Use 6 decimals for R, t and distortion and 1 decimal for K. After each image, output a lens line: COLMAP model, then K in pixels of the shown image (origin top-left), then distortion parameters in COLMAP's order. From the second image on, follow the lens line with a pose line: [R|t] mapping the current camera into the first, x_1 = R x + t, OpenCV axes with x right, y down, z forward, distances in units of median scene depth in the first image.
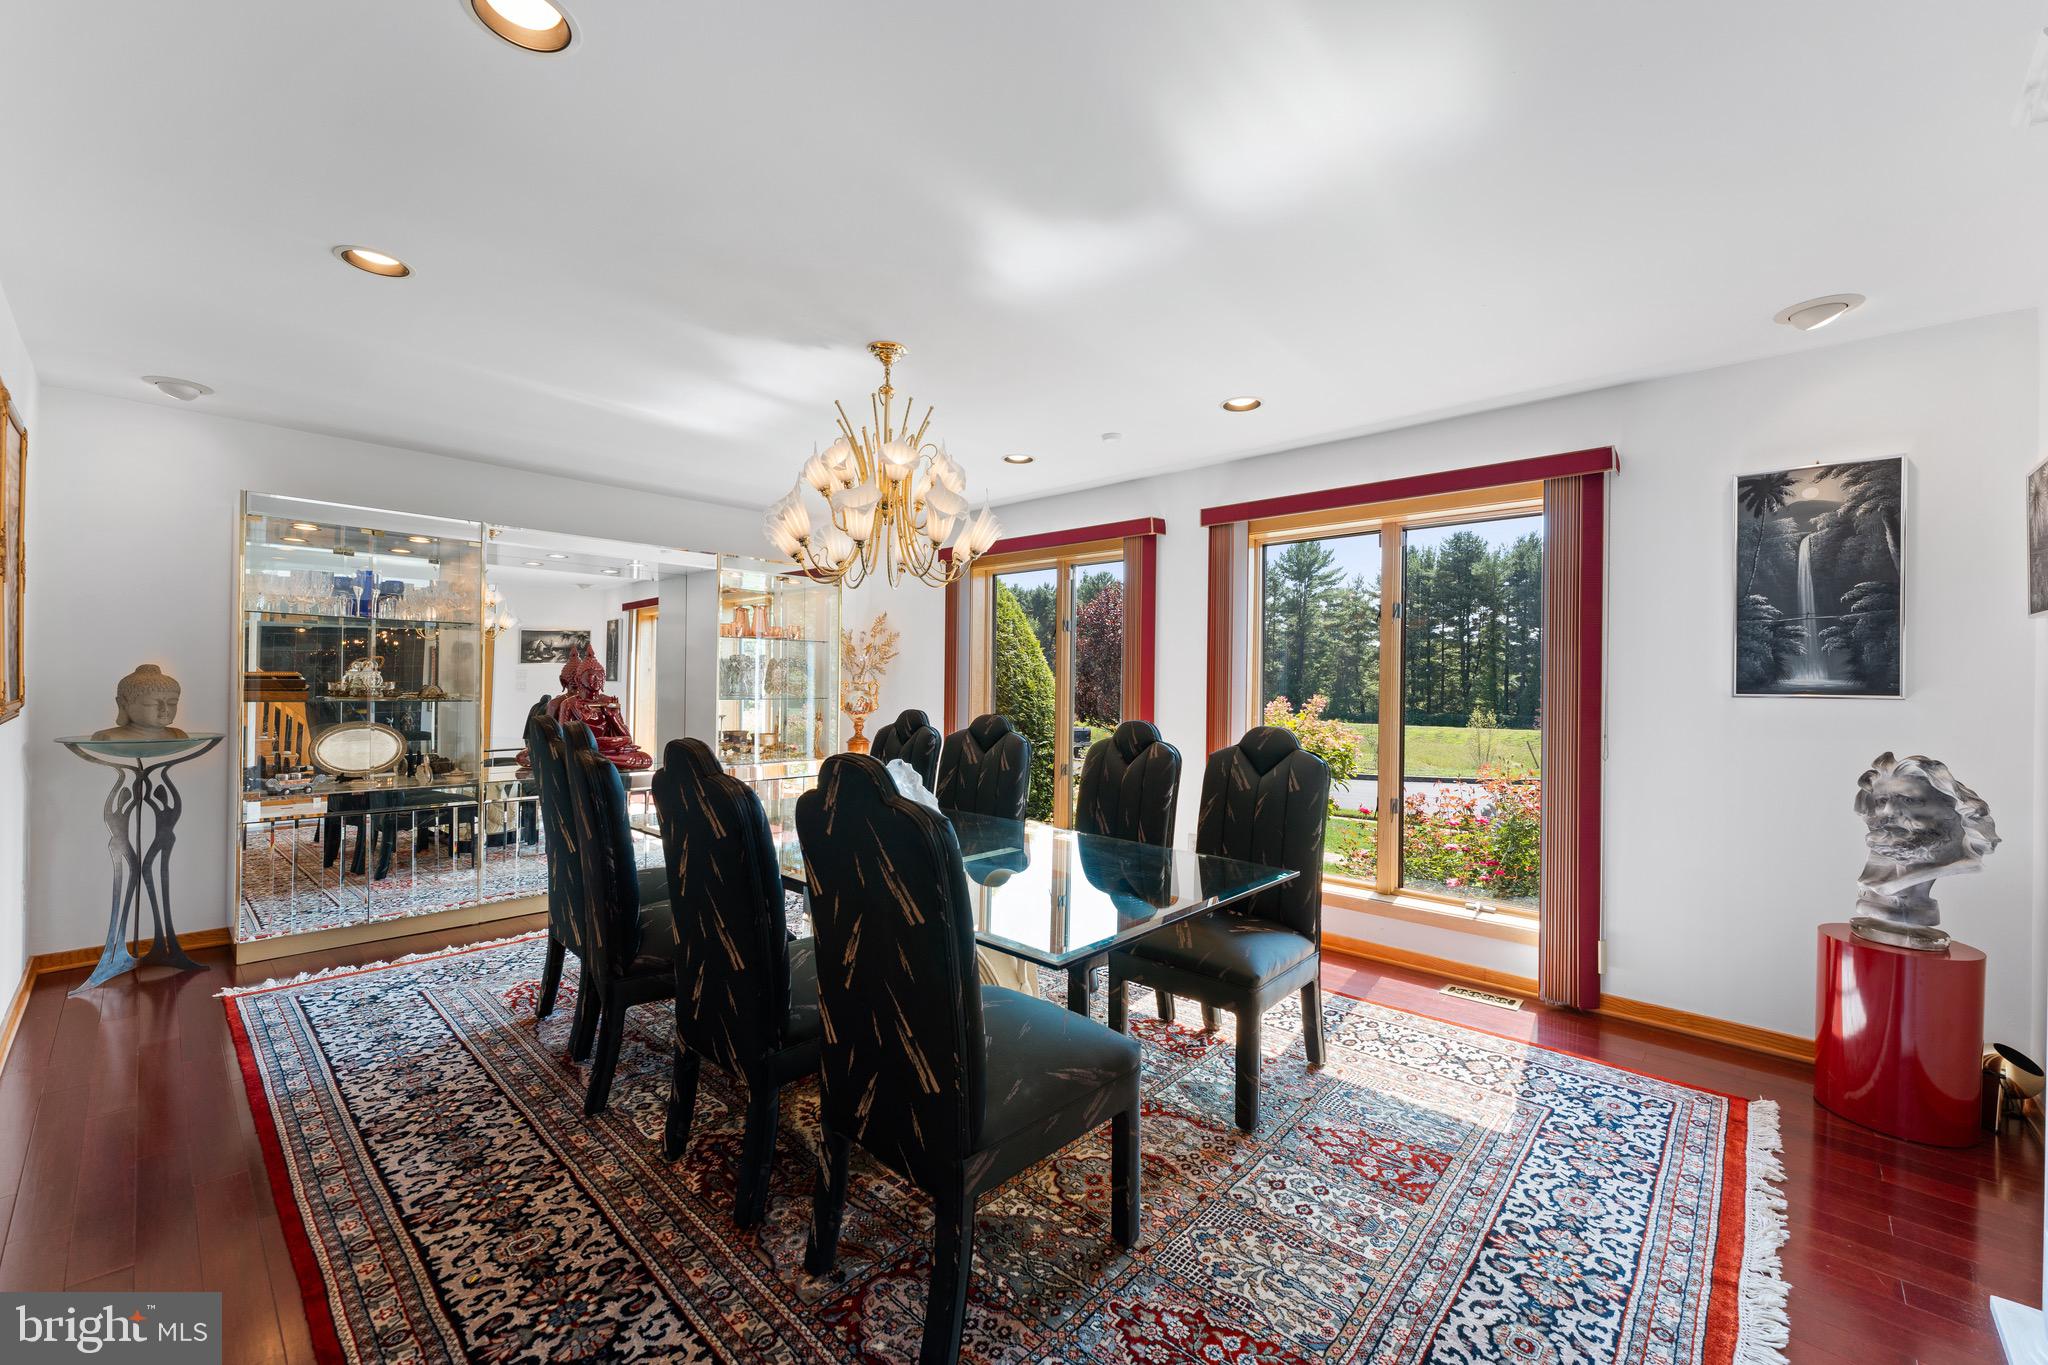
lens RADIAL K [[838.0, 0, 1043.4], [0, 838.0, 681.5], [0, 0, 1]] dist [-0.006172, 0.002128]
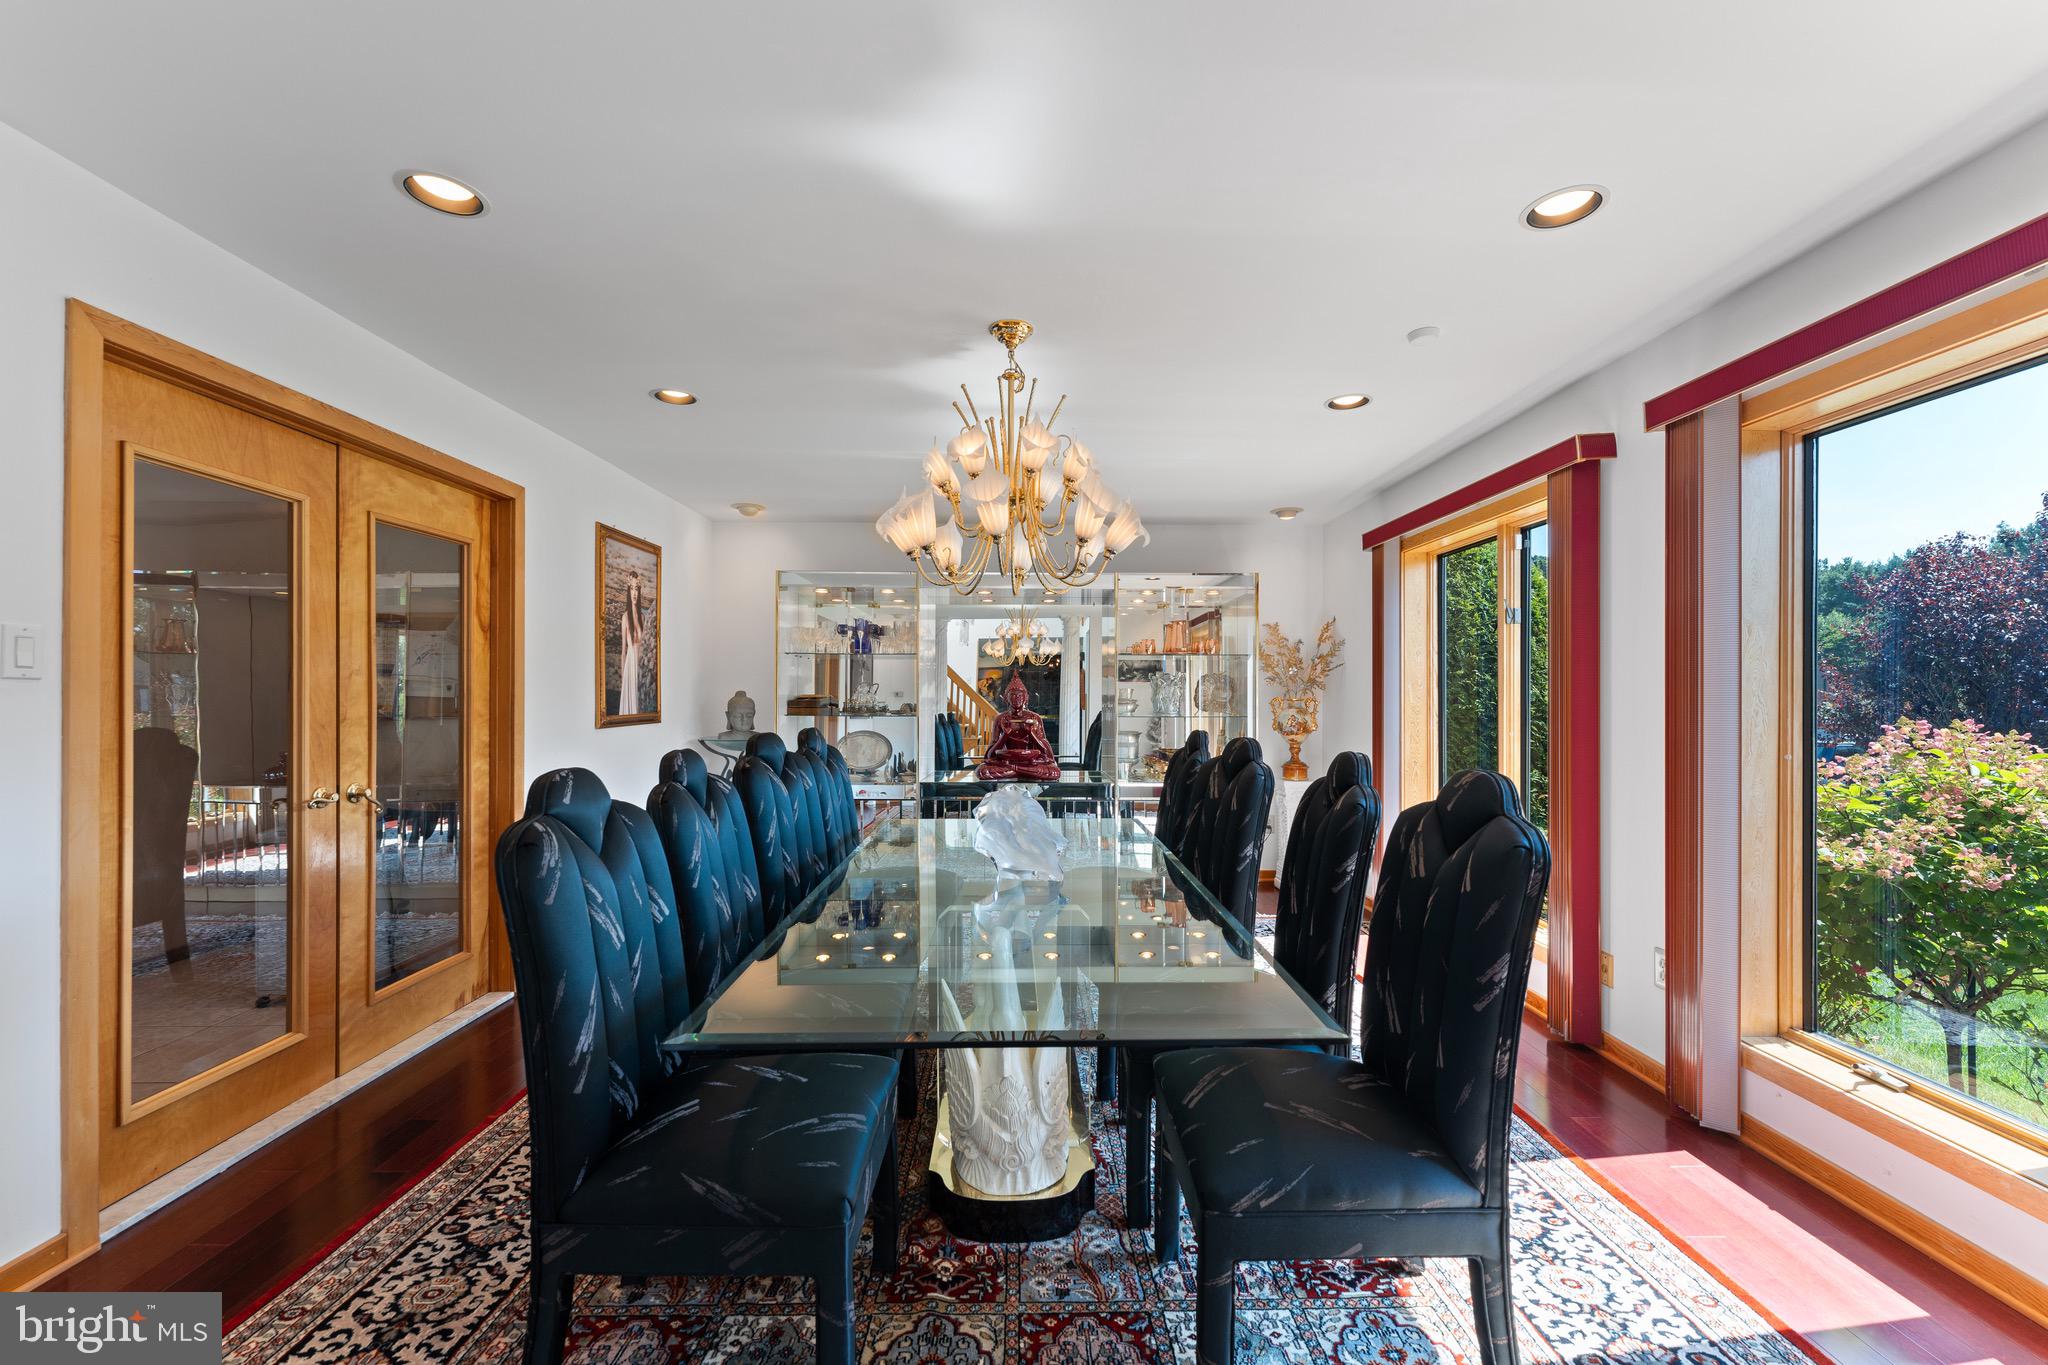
lens RADIAL K [[838.0, 0, 1019.5], [0, 838.0, 686.9], [0, 0, 1]] dist [-0.006172, 0.002128]
pose [[0.665773, -0.019281, -0.745905, 0.334098], [0.006661, 0.999780, -0.019898, 0.005523], [0.746124, 0.008279, 0.665755, 0.279484]]
